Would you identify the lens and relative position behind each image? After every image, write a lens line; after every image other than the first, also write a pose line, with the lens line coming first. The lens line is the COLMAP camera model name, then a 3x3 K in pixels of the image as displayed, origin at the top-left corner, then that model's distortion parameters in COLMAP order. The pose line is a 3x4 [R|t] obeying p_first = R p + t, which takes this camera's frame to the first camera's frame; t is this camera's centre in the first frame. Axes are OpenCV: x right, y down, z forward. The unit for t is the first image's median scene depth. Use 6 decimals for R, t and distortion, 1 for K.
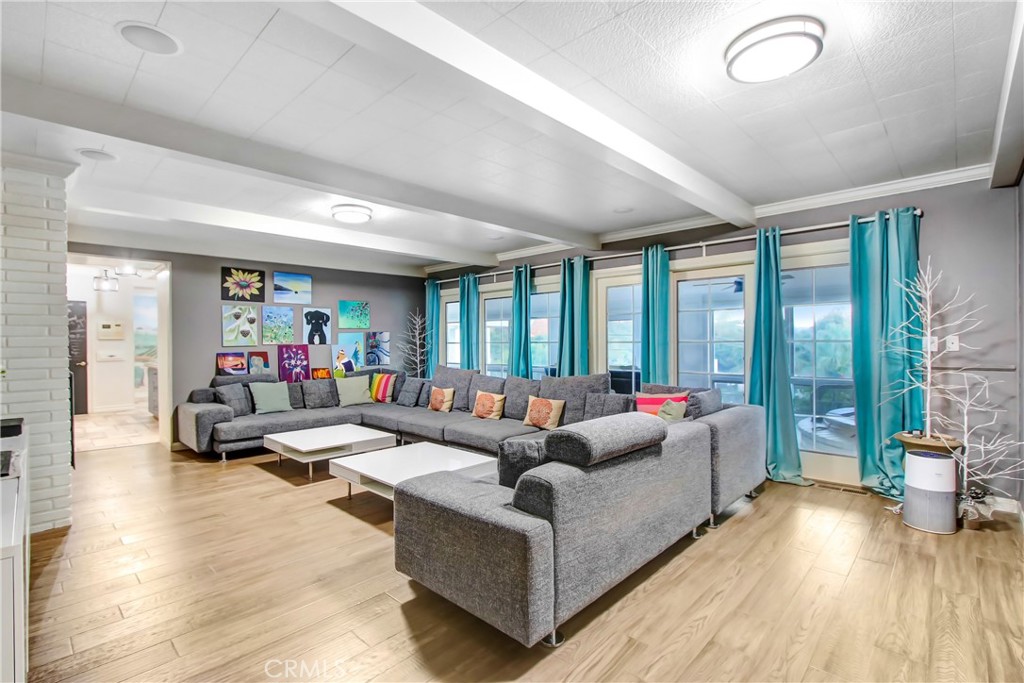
lens RADIAL K [[463.8, 0, 506.3], [0, 463.8, 339.6], [0, 0, 1]] dist [-0.002068, -0.000014]
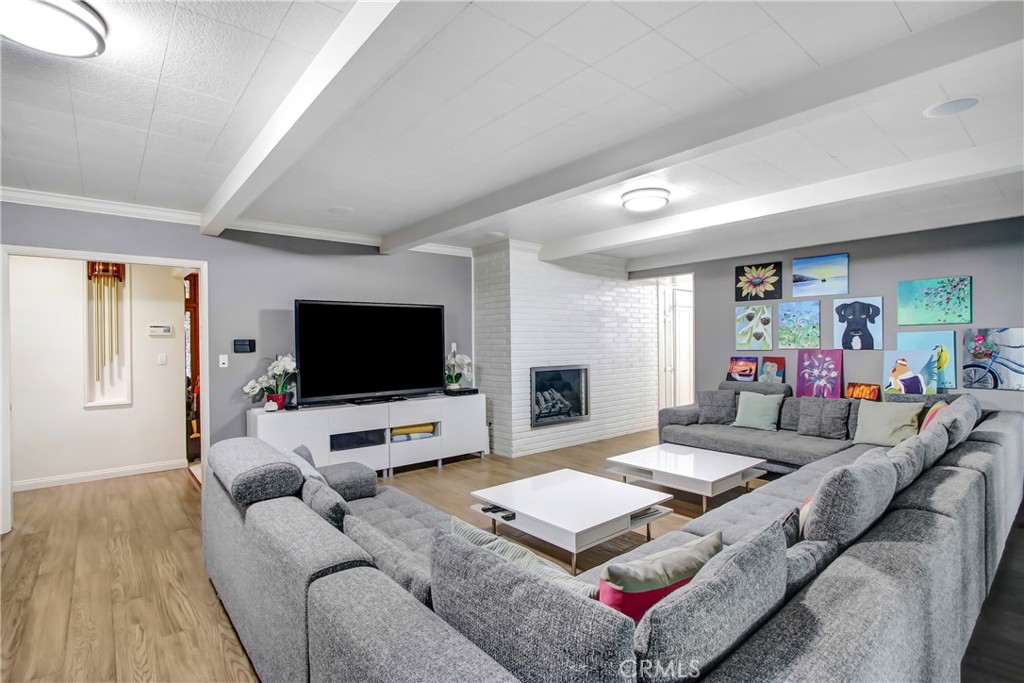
lens RADIAL K [[493.2, 0, 507.2], [0, 493.2, 343.1], [0, 0, 1]] dist [-0.014072, 0.000070]
pose [[-0.102573, 0.007836, -0.994695, 0.420764], [0.010981, 0.999917, 0.006744, -0.011148], [0.994665, -0.010231, -0.102651, 0.596853]]
